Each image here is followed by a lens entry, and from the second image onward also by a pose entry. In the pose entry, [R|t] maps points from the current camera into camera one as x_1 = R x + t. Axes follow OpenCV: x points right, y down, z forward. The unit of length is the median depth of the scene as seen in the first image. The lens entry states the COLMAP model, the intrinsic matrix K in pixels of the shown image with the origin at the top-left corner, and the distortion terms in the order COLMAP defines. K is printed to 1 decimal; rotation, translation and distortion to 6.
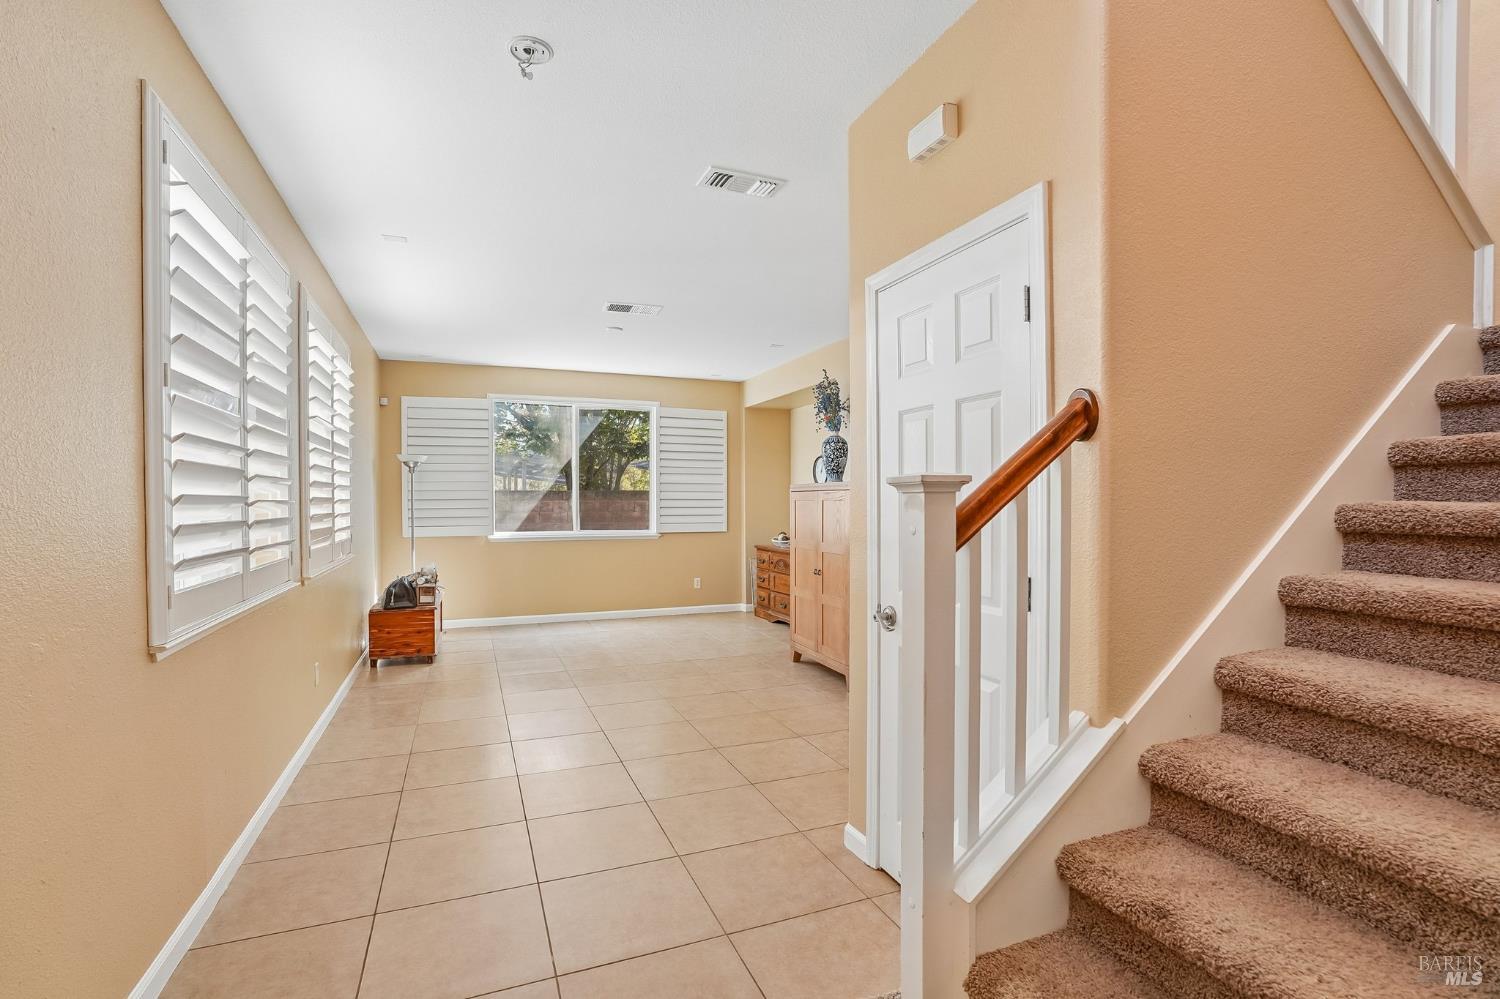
lens RADIAL K [[693.4, 0, 746.2], [0, 693.4, 483.6], [0, 0, 1]] dist [-0.055411, 0.023524]
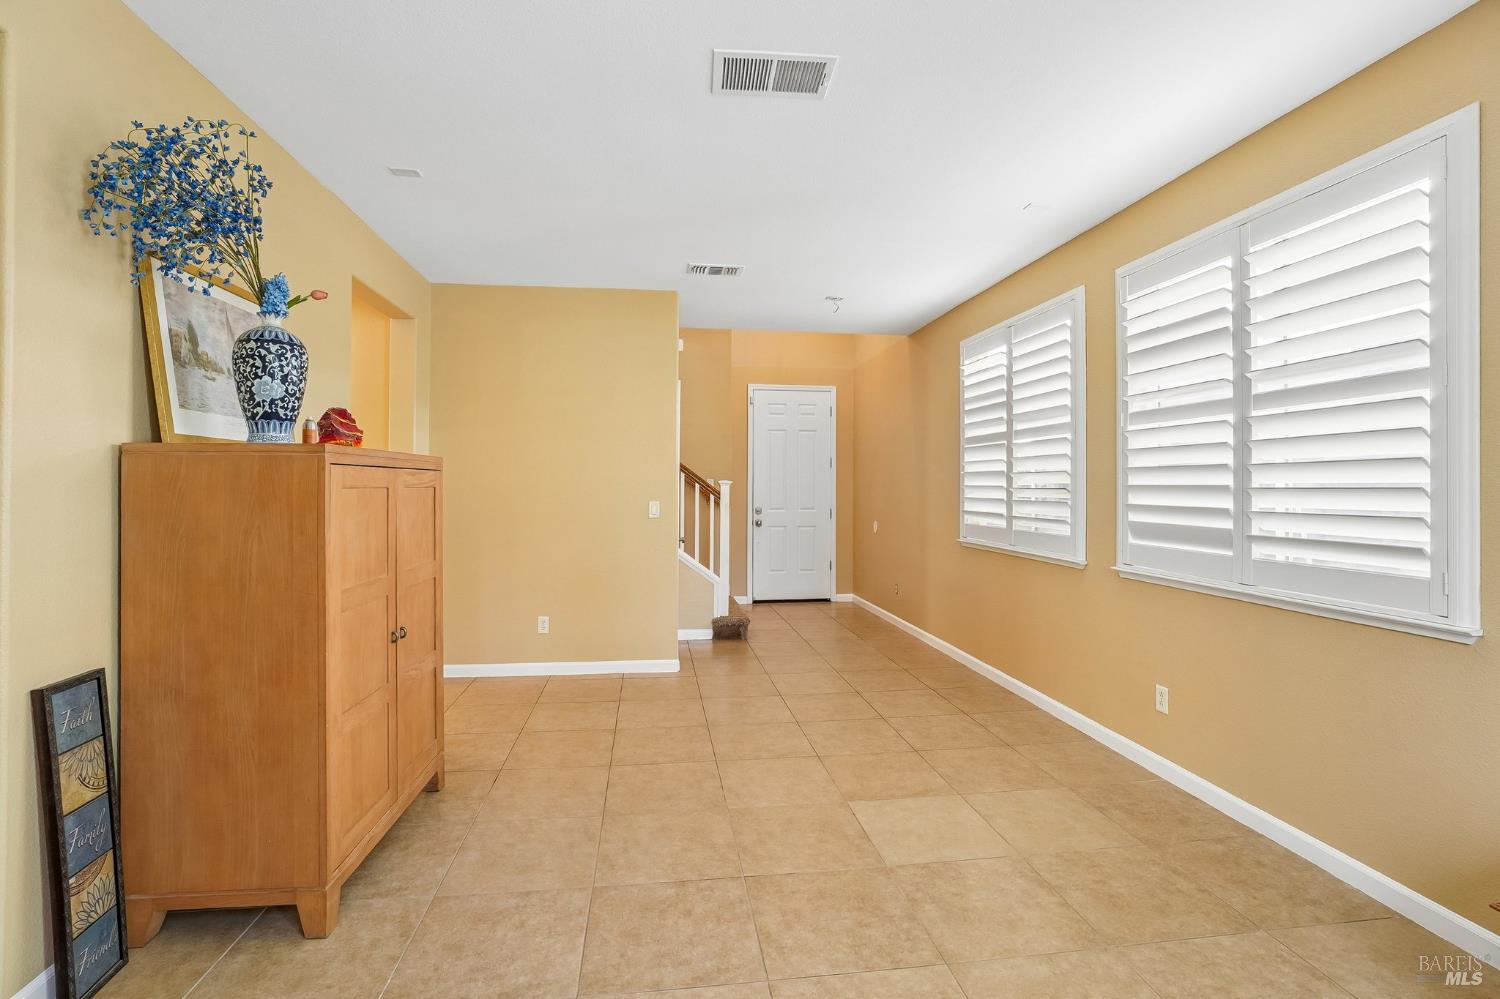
lens RADIAL K [[693.4, 0, 746.2], [0, 693.4, 483.6], [0, 0, 1]] dist [-0.055411, 0.023524]
pose [[-0.968275, -0.001328, 0.249885, -0.178147], [-0.008403, 0.999593, -0.027249, 0.022744], [-0.249747, -0.028485, -0.967892, 0.991576]]
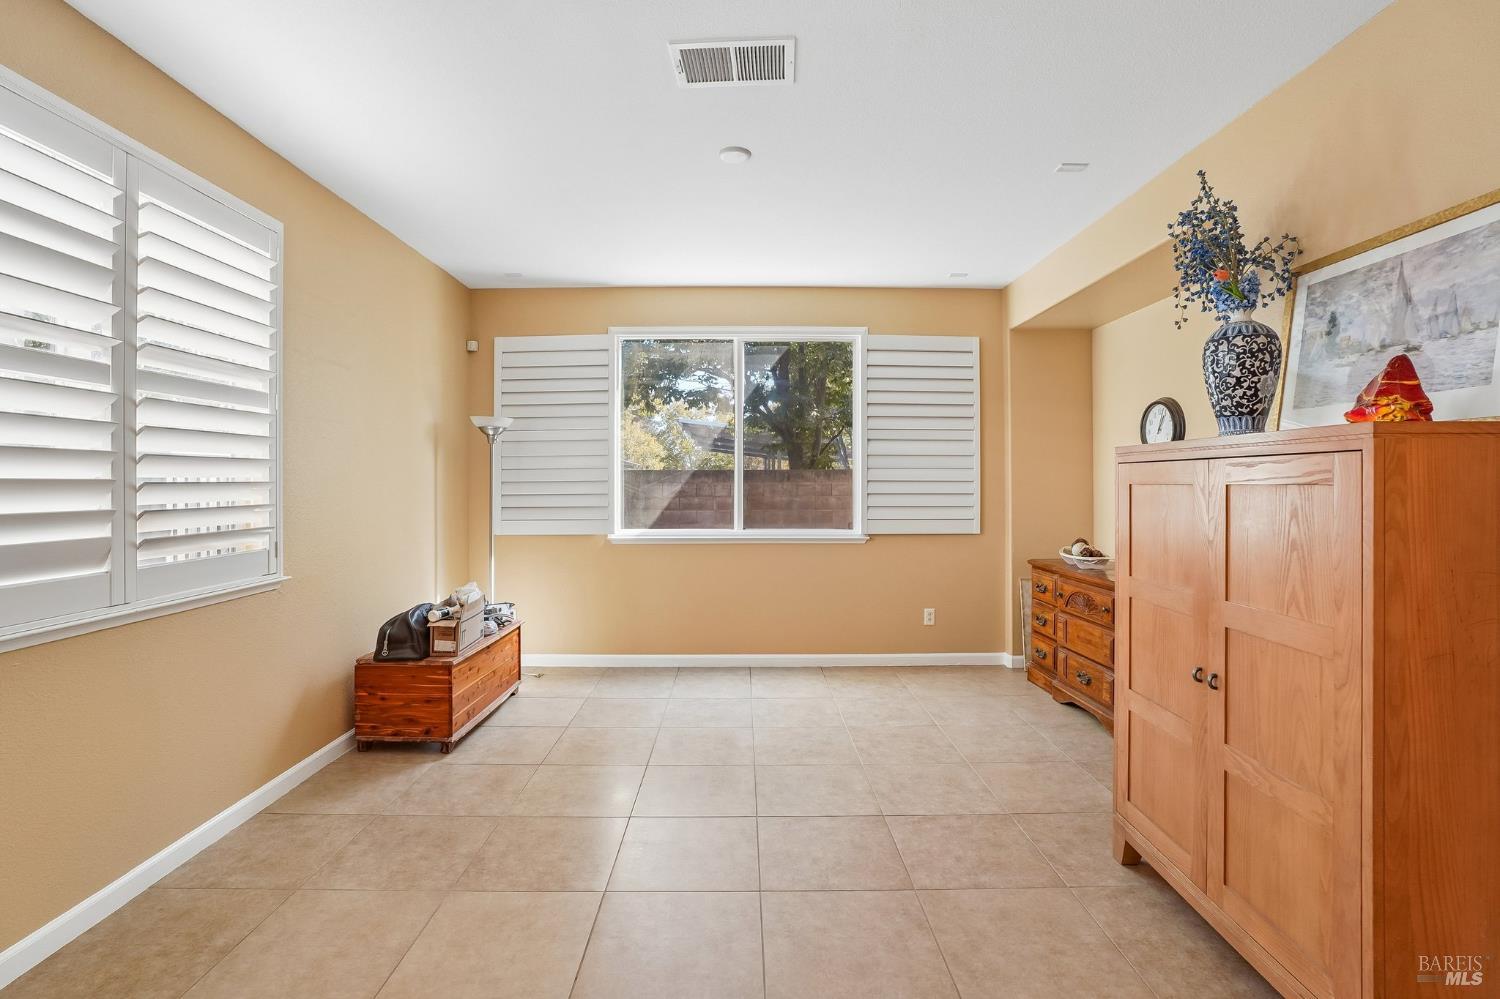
lens RADIAL K [[693.4, 0, 746.2], [0, 693.4, 483.6], [0, 0, 1]] dist [-0.055411, 0.023524]
pose [[0.929289, 0.000572, -0.369353, 0.005559], [0.009434, 0.999636, 0.025285, 0.008760], [0.369233, -0.026982, 0.928945, 0.408693]]
